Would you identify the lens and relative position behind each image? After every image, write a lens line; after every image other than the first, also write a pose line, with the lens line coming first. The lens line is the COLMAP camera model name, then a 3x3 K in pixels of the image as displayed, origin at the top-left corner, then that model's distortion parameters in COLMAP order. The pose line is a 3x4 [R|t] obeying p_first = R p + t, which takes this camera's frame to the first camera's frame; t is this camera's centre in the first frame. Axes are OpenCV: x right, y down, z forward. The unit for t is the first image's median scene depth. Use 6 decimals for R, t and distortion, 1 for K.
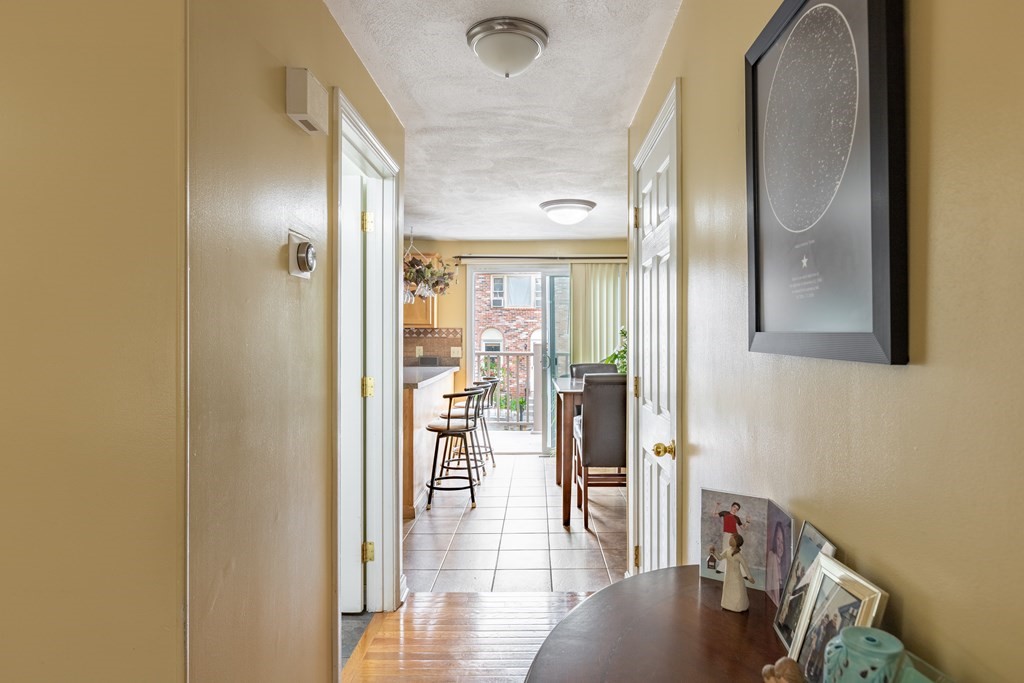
lens RADIAL K [[587.6, 0, 549.7], [0, 587.6, 336.7], [0, 0, 1]] dist [-0.001844, -0.000213]
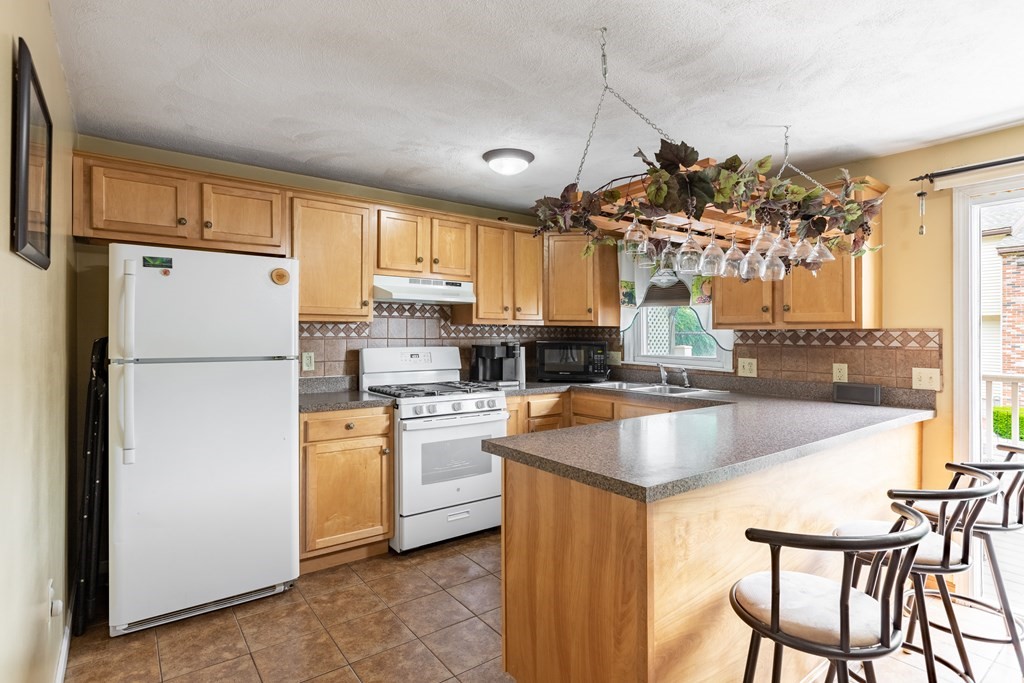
lens RADIAL K [[518.5, 0, 501.2], [0, 518.5, 330.3], [0, 0, 1]] dist [-0.001369, -0.001075]
pose [[0.575874, -0.006545, -0.817512, -0.015069], [-0.006404, 0.999901, -0.012516, -0.006421], [0.817513, 0.012443, 0.575775, 0.509934]]
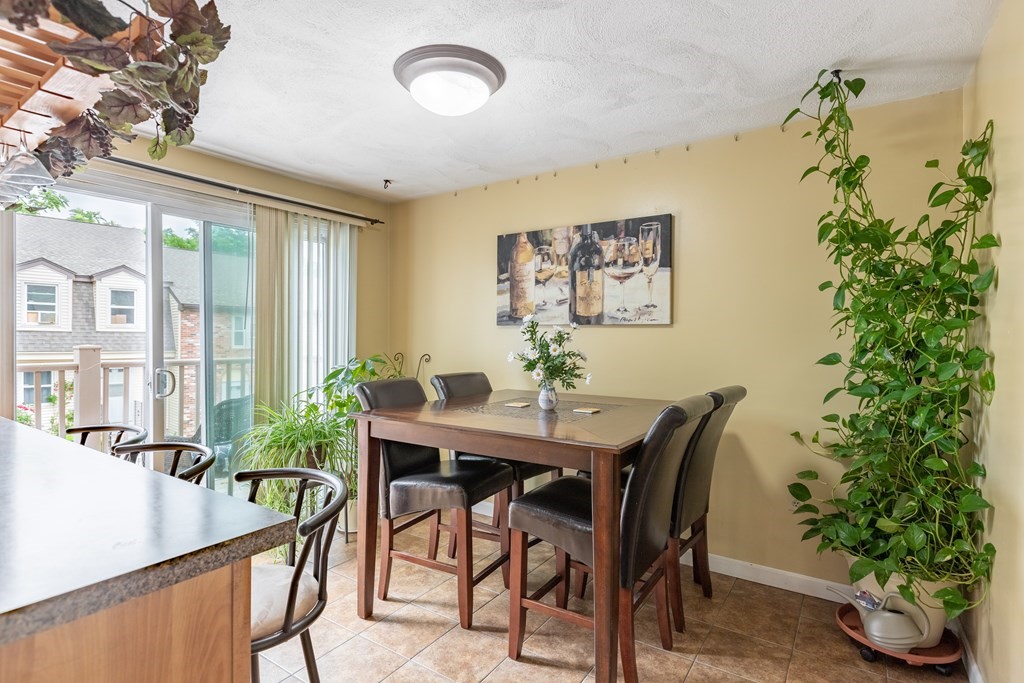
lens RADIAL K [[514.6, 0, 512.2], [0, 514.6, 329.6], [0, 0, 1]] dist [-0.002785, -0.000286]
pose [[0.579293, 0.011098, 0.815044, -0.236734], [0.000092, 0.999906, -0.013681, 0.002606], [-0.815119, 0.008000, 0.579238, 0.543395]]
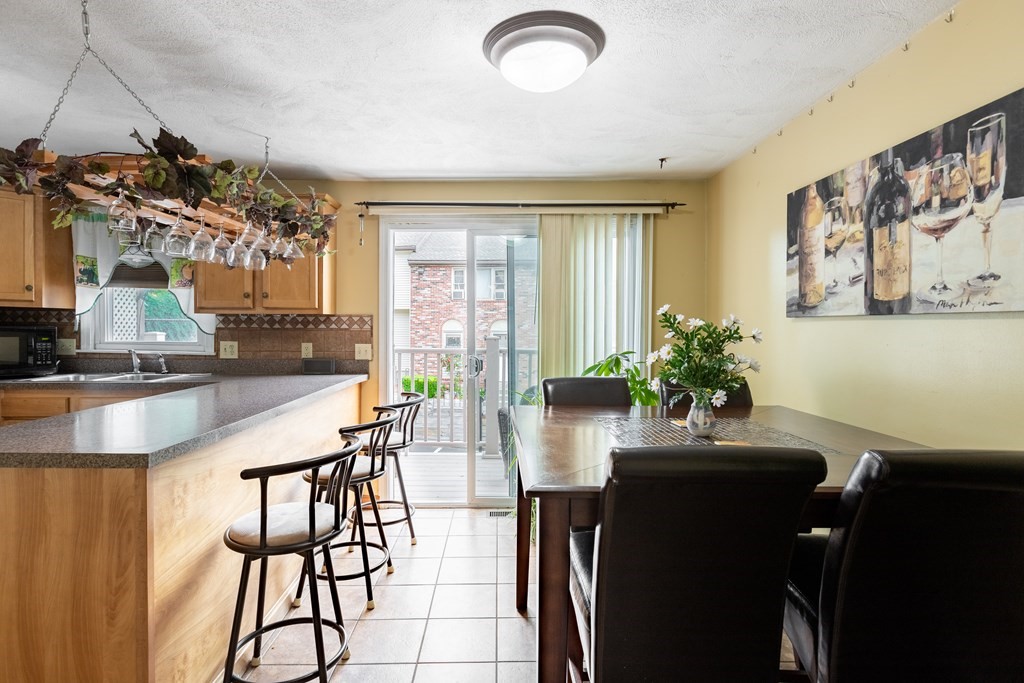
lens RADIAL K [[518.5, 0, 501.2], [0, 518.5, 330.3], [0, 0, 1]] dist [-0.001369, -0.001075]
pose [[0.999872, 0.002729, -0.015779, 0.002840], [-0.002662, 0.999987, 0.004261, -0.000580], [0.015791, -0.004218, 0.999866, 0.458285]]
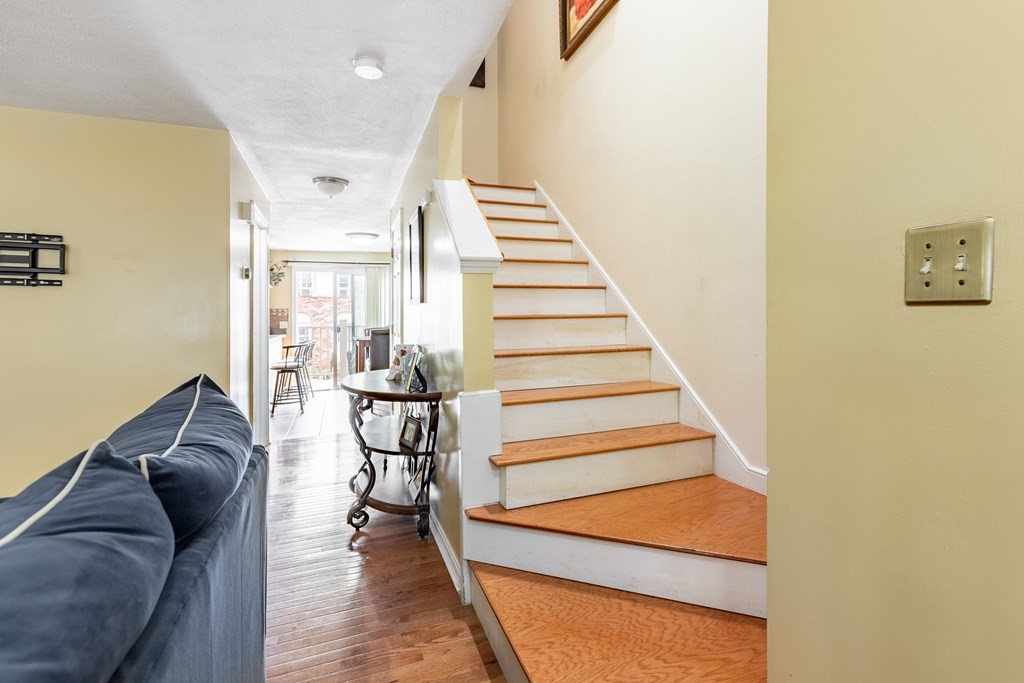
lens RADIAL K [[465.9, 0, 529.8], [0, 465.9, 307.5], [0, 0, 1]] dist [0.004999, 0.000446]
pose [[0.934374, -0.005409, 0.356253, 0.002153], [0.014761, 0.999614, -0.023540, 0.020777], [-0.355988, 0.027254, 0.934093, -0.347720]]
